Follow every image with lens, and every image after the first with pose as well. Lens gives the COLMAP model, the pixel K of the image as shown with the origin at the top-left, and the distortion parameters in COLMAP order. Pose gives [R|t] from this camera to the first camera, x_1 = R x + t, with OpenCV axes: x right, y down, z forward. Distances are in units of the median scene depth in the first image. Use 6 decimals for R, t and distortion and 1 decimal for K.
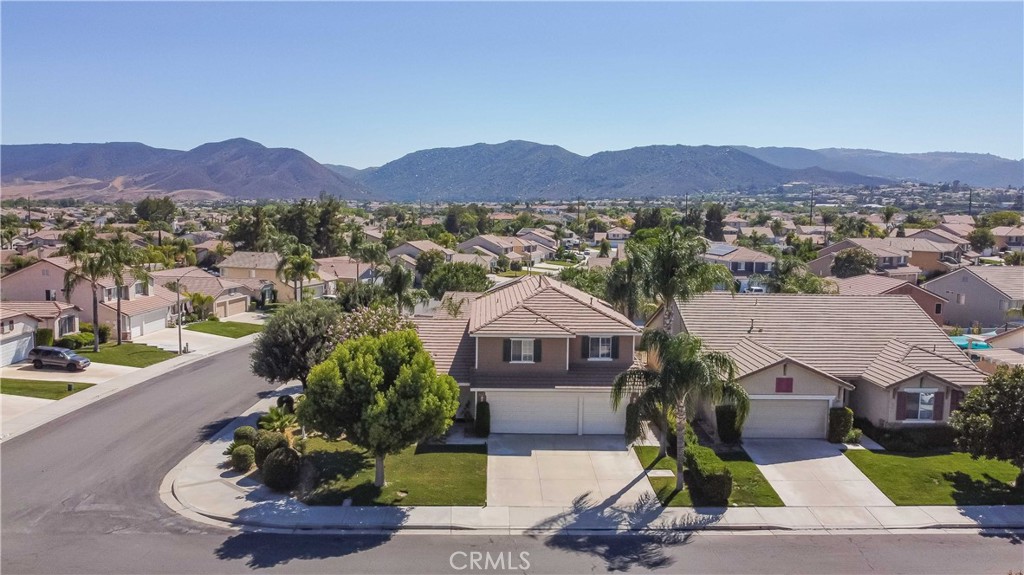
lens RADIAL K [[776.0, 0, 502.8], [0, 776.0, 284.4], [0, 0, 1]] dist [-0.010047, -0.005544]
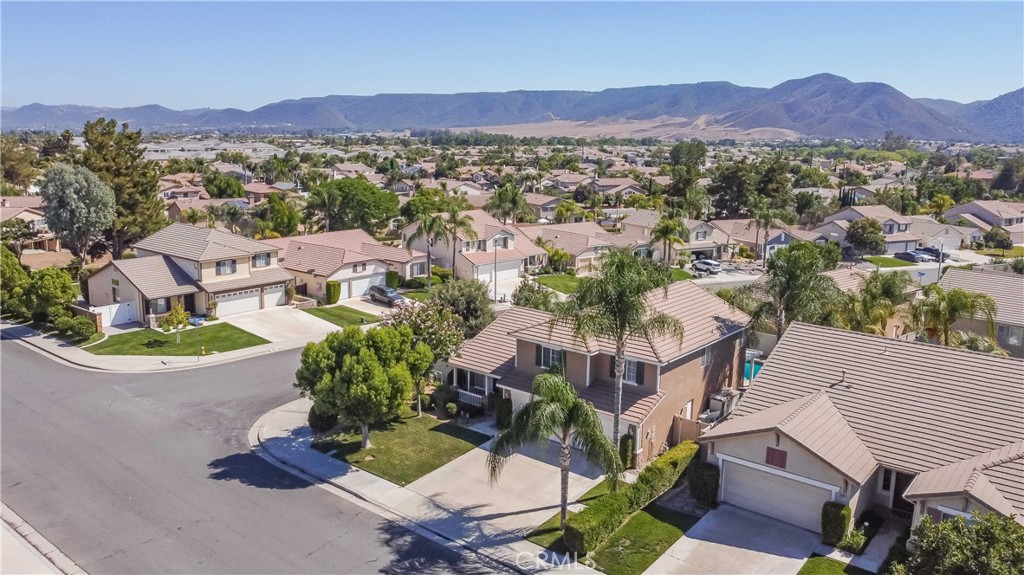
lens RADIAL K [[780.0, 0, 512.0], [0, 780.0, 287.5], [0, 0, 1]] dist [-0.013681, -0.005807]
pose [[0.760584, 0.128376, -0.636421, 0.437758], [-0.075143, 0.991075, 0.110112, -0.081437], [0.644877, -0.035927, 0.763442, 0.123363]]
